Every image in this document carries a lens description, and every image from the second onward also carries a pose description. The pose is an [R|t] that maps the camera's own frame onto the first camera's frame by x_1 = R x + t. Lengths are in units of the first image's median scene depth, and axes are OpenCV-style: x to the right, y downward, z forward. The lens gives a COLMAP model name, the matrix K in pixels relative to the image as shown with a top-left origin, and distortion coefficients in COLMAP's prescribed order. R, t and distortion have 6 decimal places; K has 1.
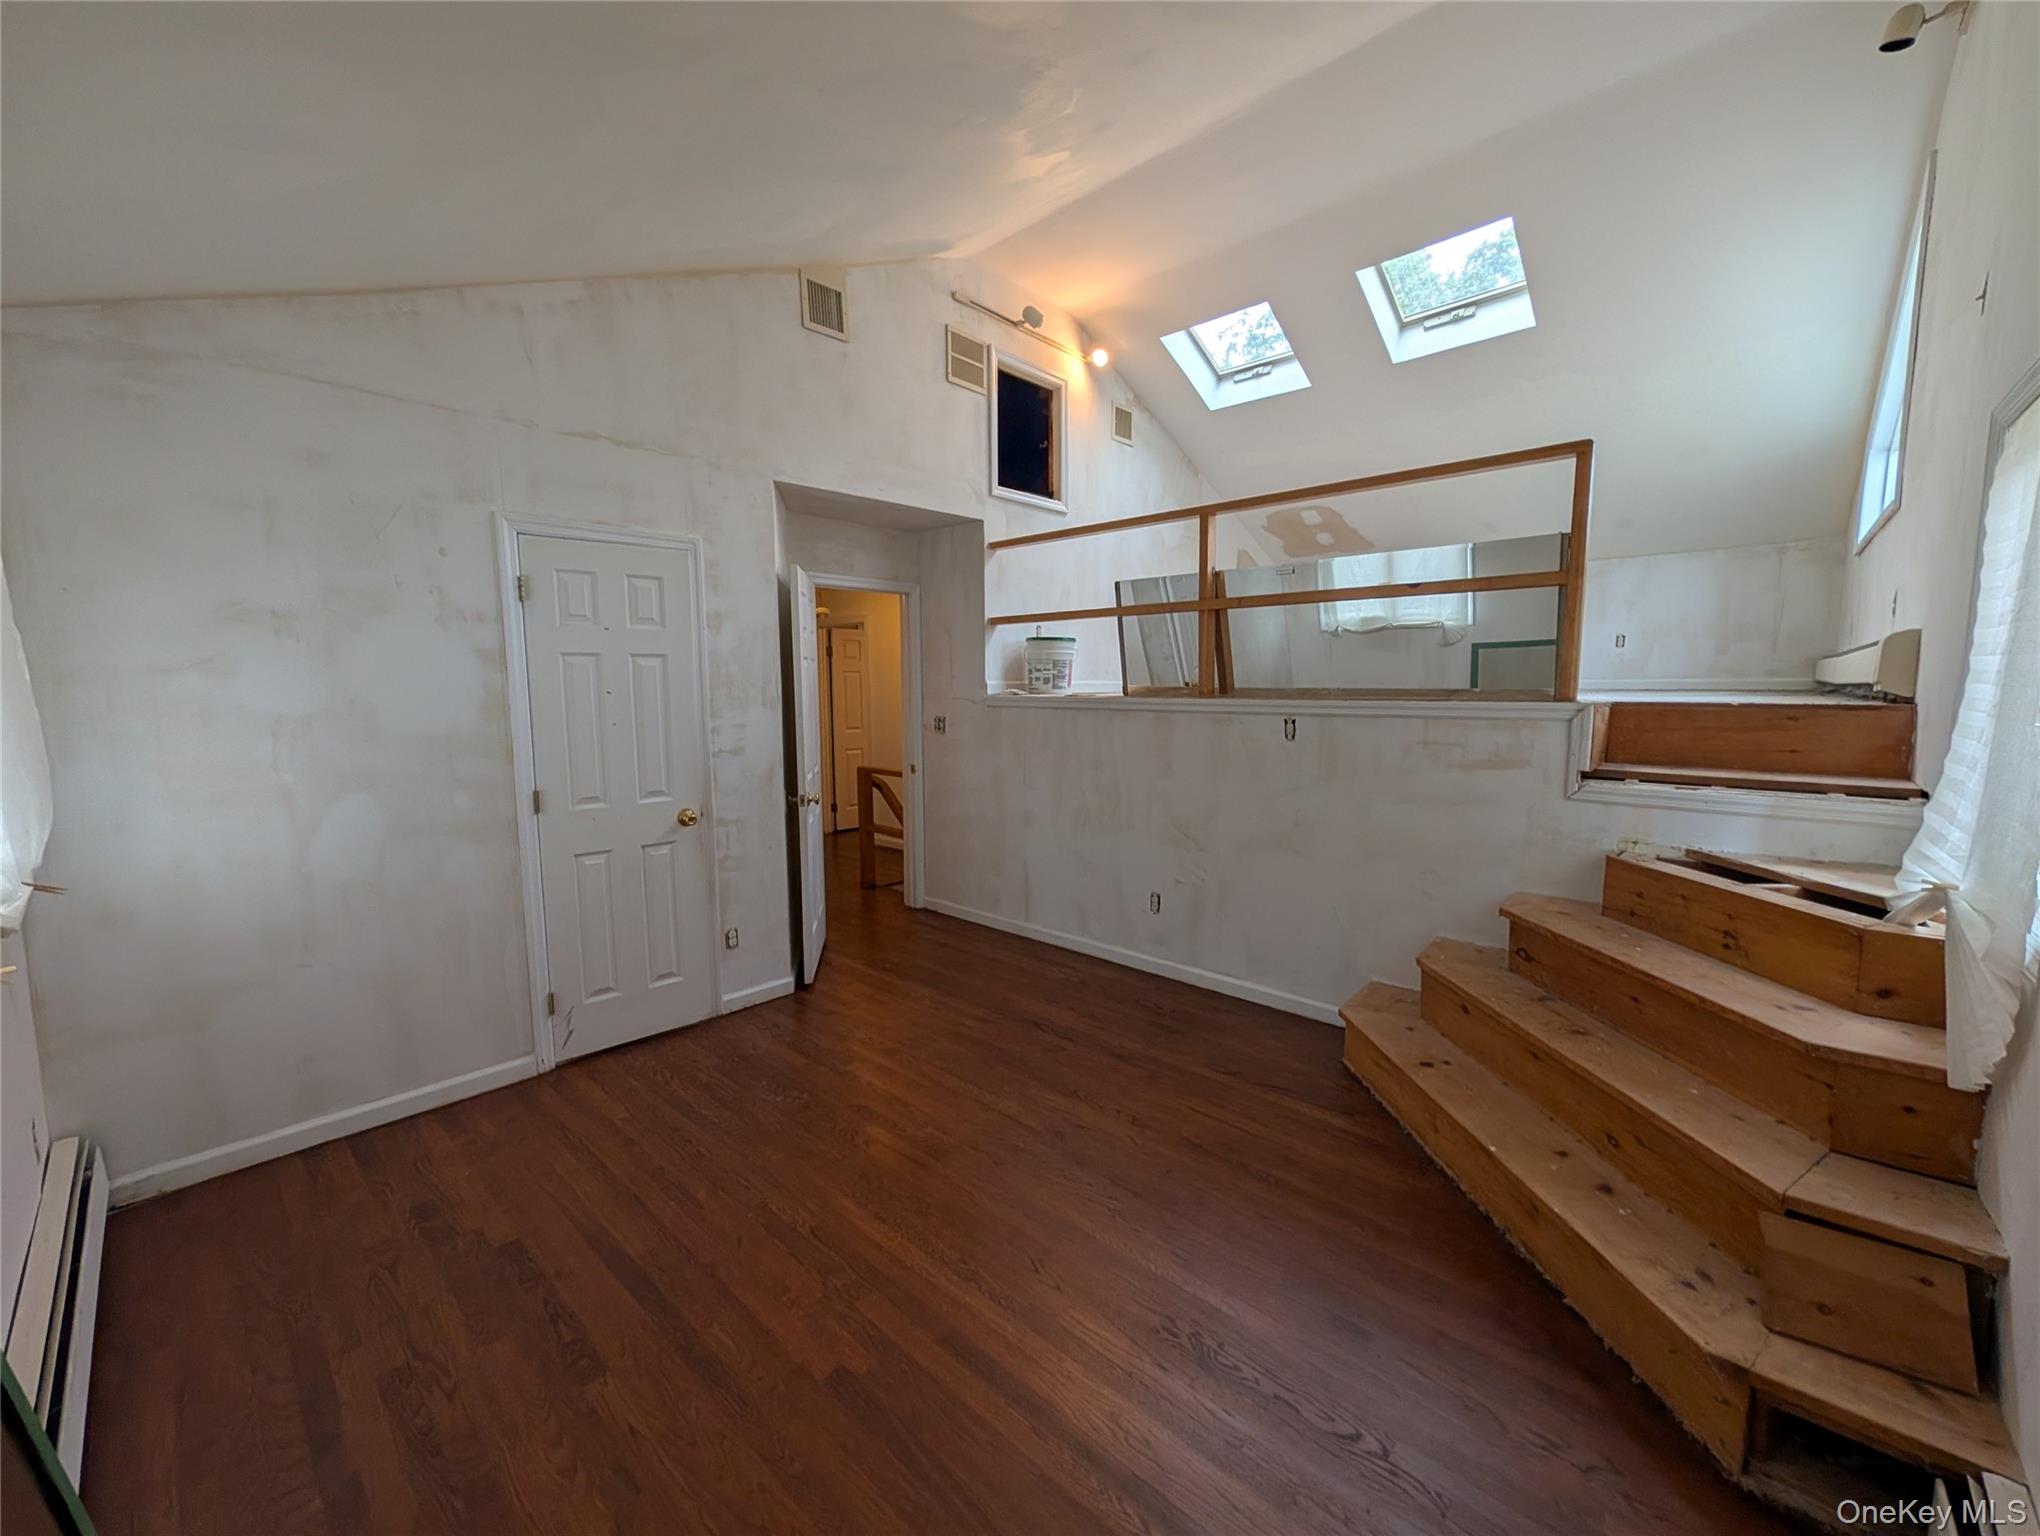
lens RADIAL K [[786.3, 0, 1026.8], [0, 786.3, 769.3], [0, 0, 1]] dist [-0.000598, 0.000061]
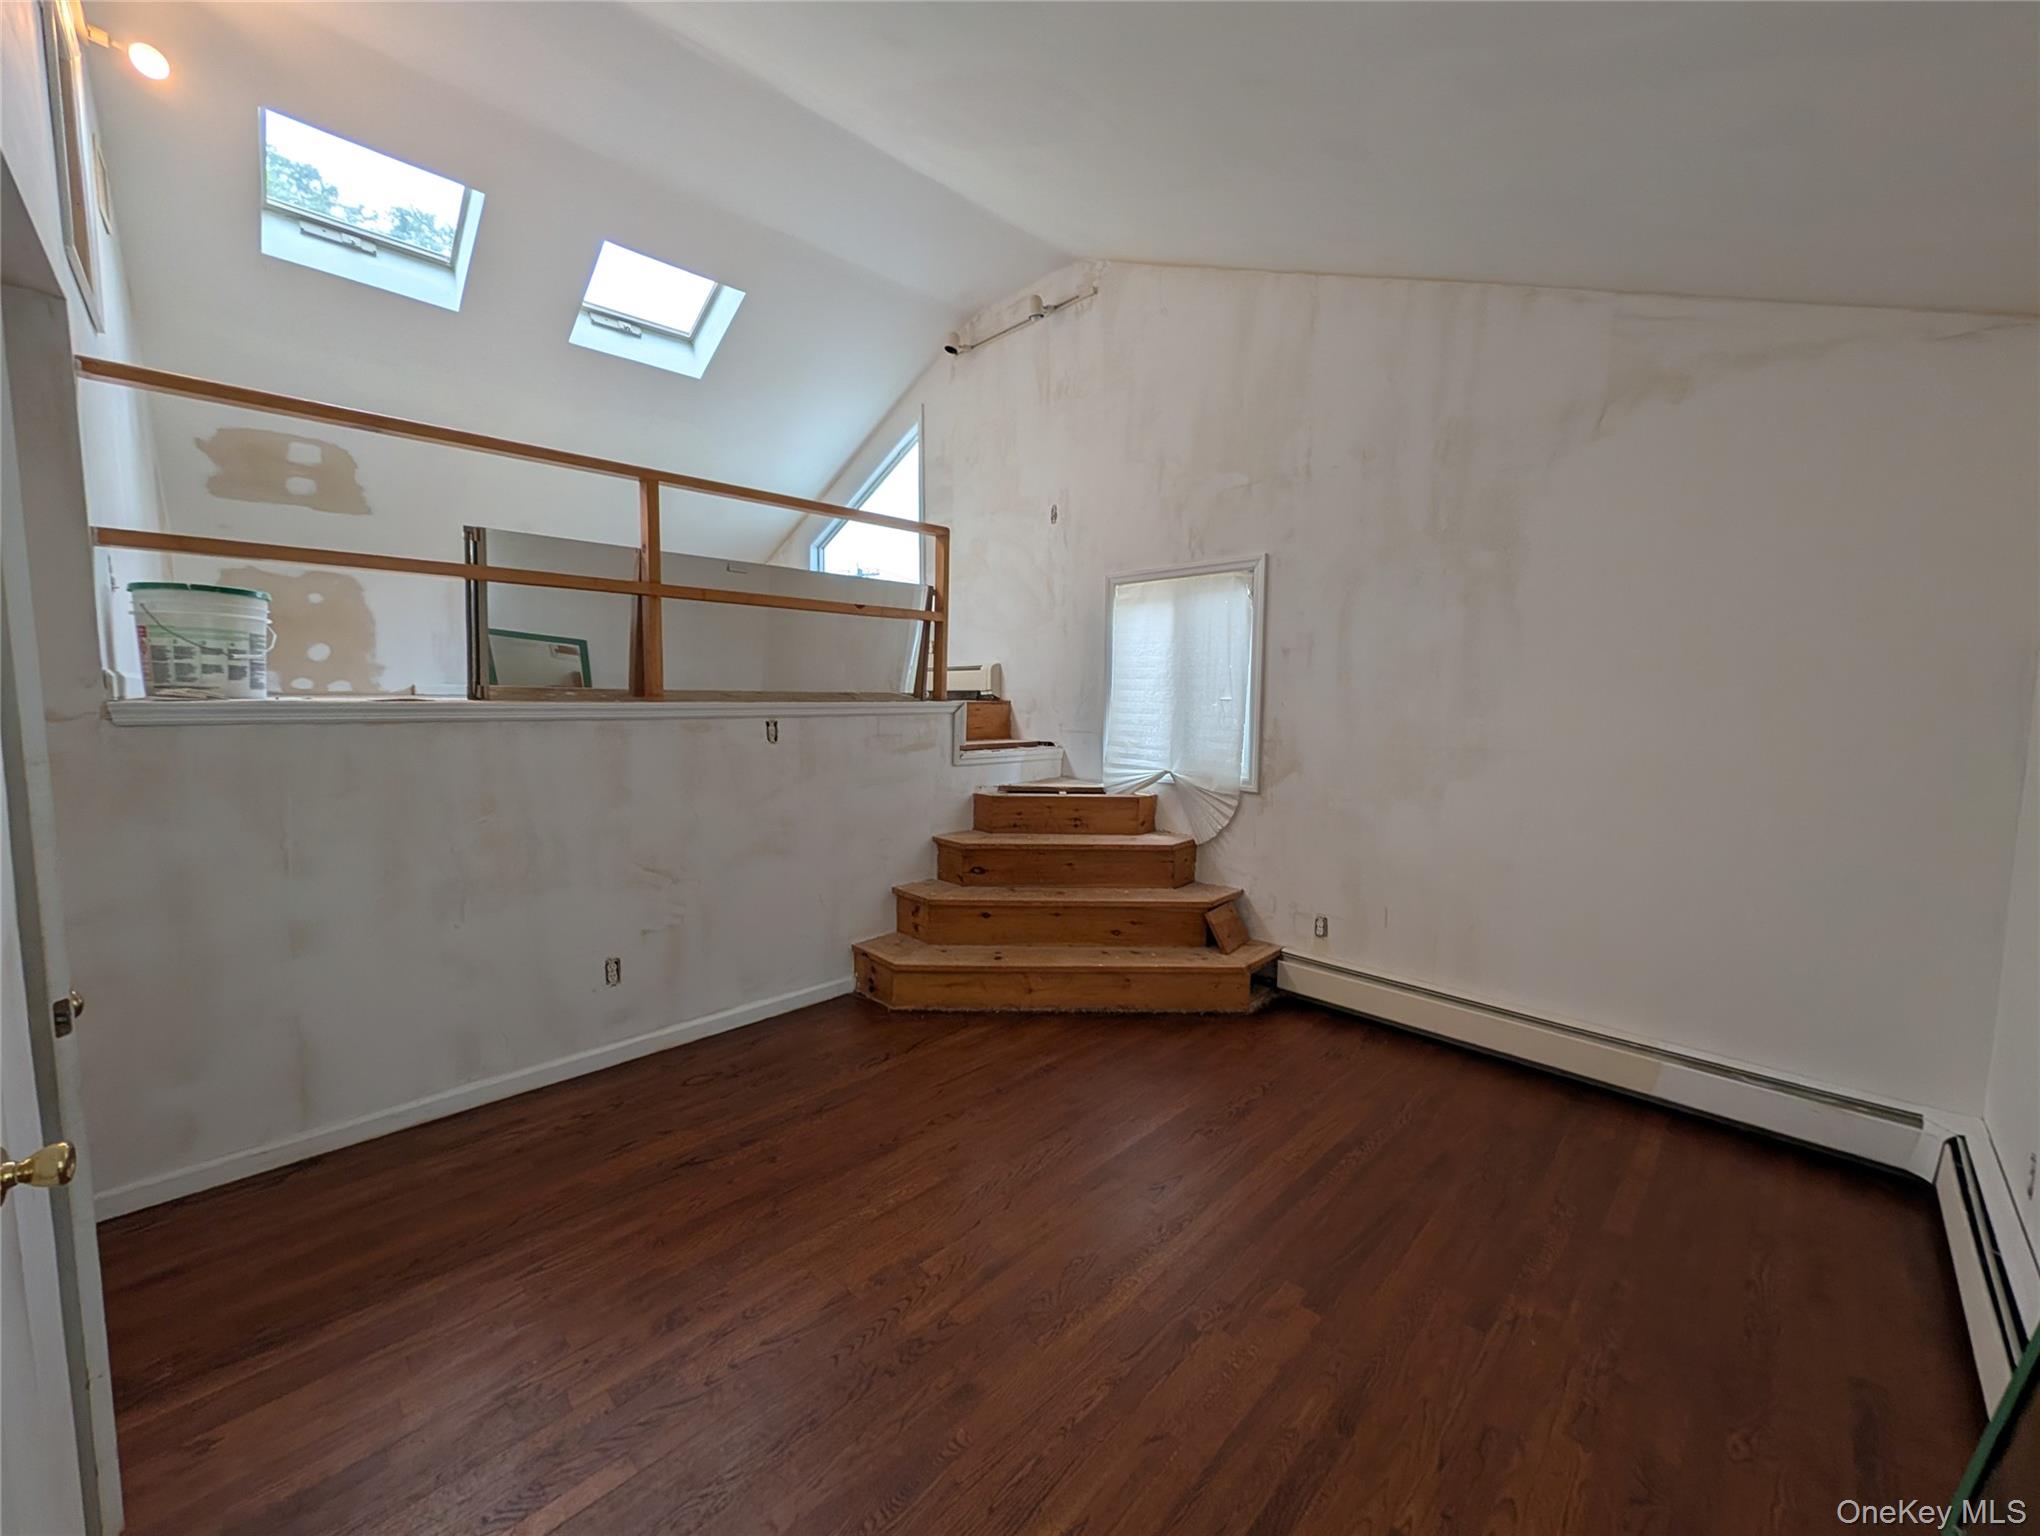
lens RADIAL K [[786.3, 0, 1024.7], [0, 786.3, 764.4], [0, 0, 1]] dist [-0.000598, 0.000061]
pose [[0.050257, -0.084533, 0.995152, -0.639849], [0.100841, 0.991749, 0.079151, -0.055817], [-0.993632, 0.096374, 0.058367, 0.622703]]
